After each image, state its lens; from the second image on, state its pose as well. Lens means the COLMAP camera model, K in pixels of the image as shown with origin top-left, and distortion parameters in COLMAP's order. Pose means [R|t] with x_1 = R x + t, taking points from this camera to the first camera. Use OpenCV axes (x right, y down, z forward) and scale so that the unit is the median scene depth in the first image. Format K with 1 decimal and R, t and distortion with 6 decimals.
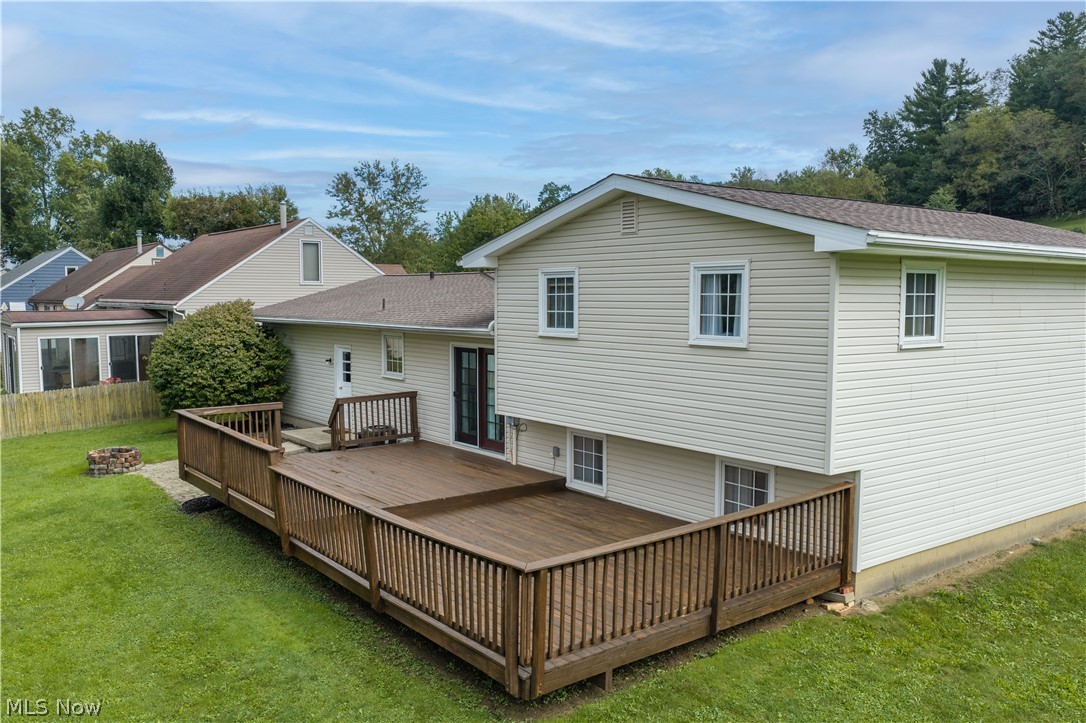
lens RADIAL K [[914.4, 0, 546.7], [0, 914.4, 360.0], [0, 0, 1]] dist [0.005683, -0.019214]
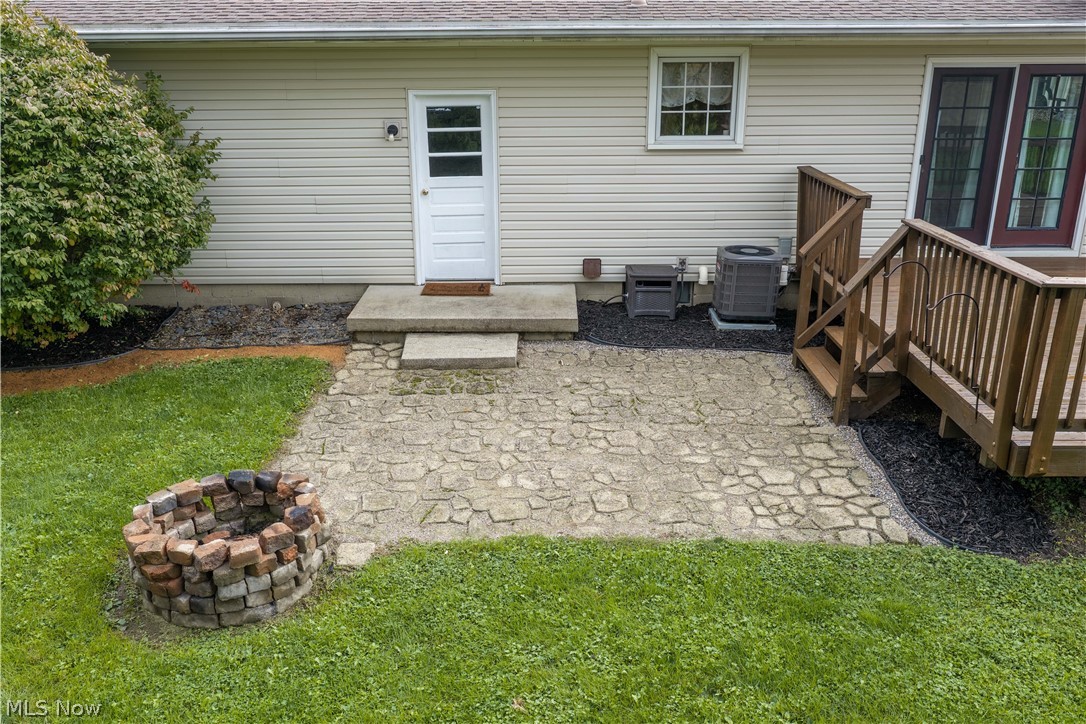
lens RADIAL K [[898.4, 0, 545.2], [0, 898.4, 363.9], [0, 0, 1]] dist [0.018638, -0.039681]
pose [[0.603846, -0.271459, 0.749453, -0.125695], [0.064196, 0.953731, 0.293727, -0.003423], [-0.794512, -0.129254, 0.593333, 0.159043]]
